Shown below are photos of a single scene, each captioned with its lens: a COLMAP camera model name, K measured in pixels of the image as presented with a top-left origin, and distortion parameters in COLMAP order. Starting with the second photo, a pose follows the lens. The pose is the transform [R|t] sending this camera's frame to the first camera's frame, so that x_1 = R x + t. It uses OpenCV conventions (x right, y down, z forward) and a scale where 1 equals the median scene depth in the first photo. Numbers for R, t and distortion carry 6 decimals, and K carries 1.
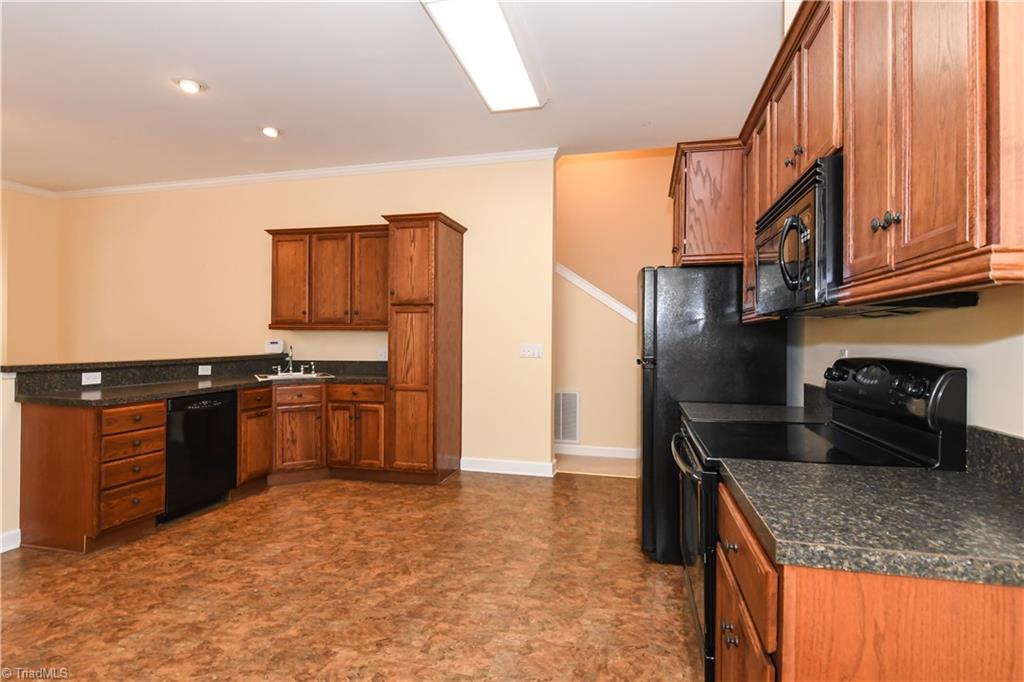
lens RADIAL K [[511.9, 0, 512.0], [0, 511.9, 341.0], [0, 0, 1]] dist [0.019069, -0.017088]
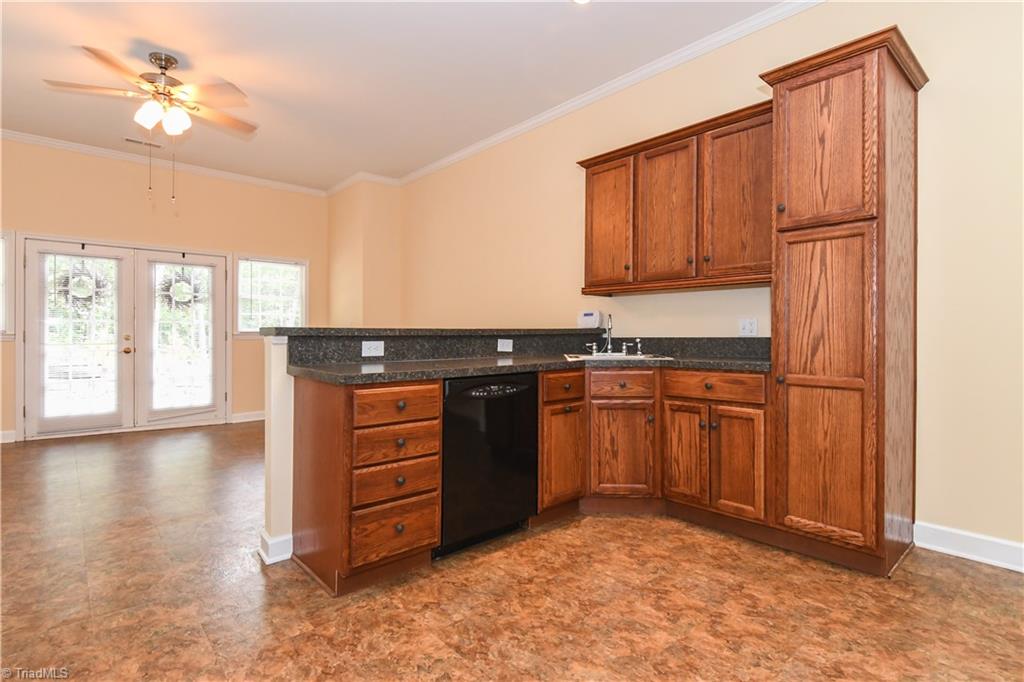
lens RADIAL K [[506.9, 0, 513.1], [0, 506.9, 329.5], [0, 0, 1]] dist [-0.002911, -0.001999]
pose [[0.832240, -0.007061, -0.554370, -0.185978], [0.000704, 0.999932, -0.011679, 0.046125], [0.554415, 0.009329, 0.832188, 0.416400]]
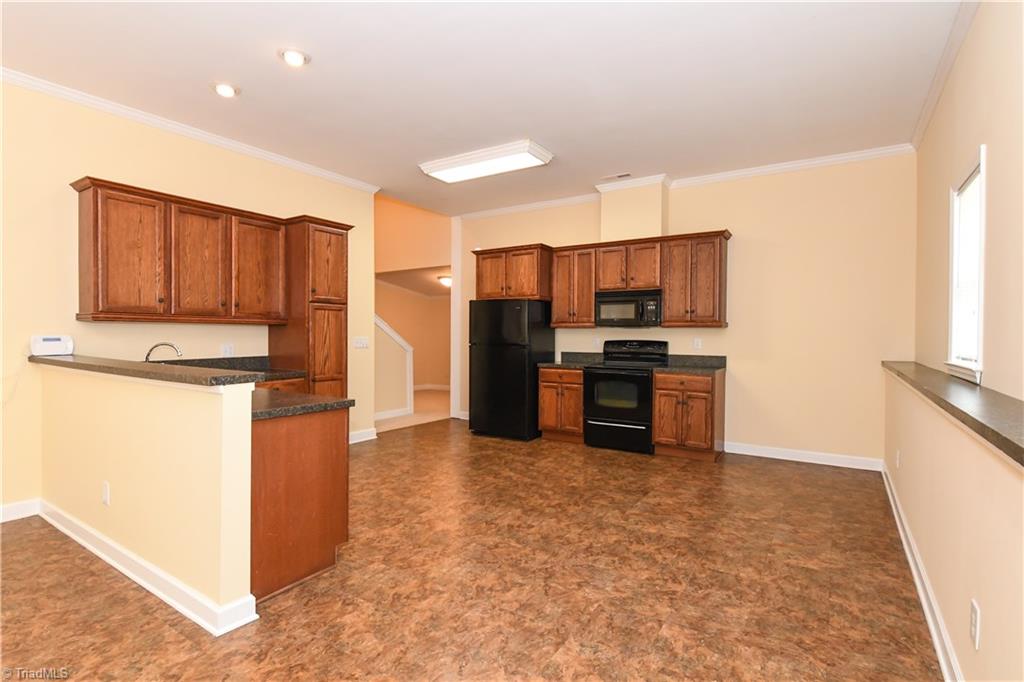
lens RADIAL K [[500.3, 0, 519.1], [0, 500.3, 356.2], [0, 0, 1]] dist [0.000969, -0.013361]
pose [[0.303289, -0.048239, 0.951677, -1.180572], [-0.000517, 0.998709, 0.050788, -0.011757], [-0.952898, -0.015895, 0.302873, 0.304055]]
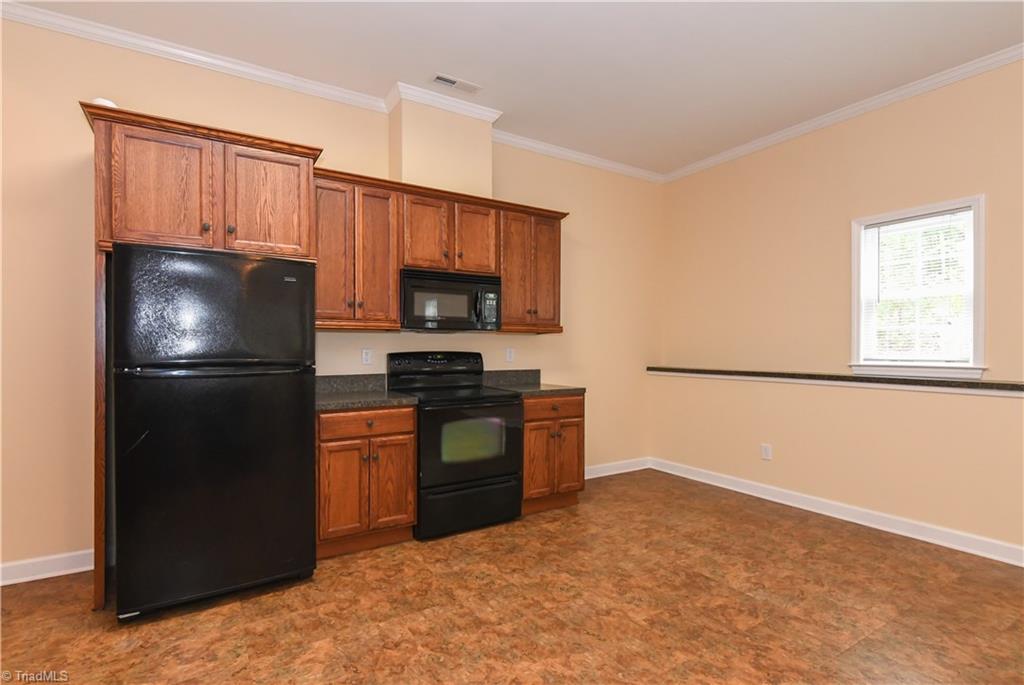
lens RADIAL K [[500.3, 0, 519.1], [0, 500.3, 357.7], [0, 0, 1]] dist [0.000969, -0.013361]
pose [[-0.735235, -0.021890, 0.677458, -0.441830], [-0.004541, 0.999615, 0.027371, 0.000823], [-0.677797, 0.017047, -0.735052, 1.007675]]
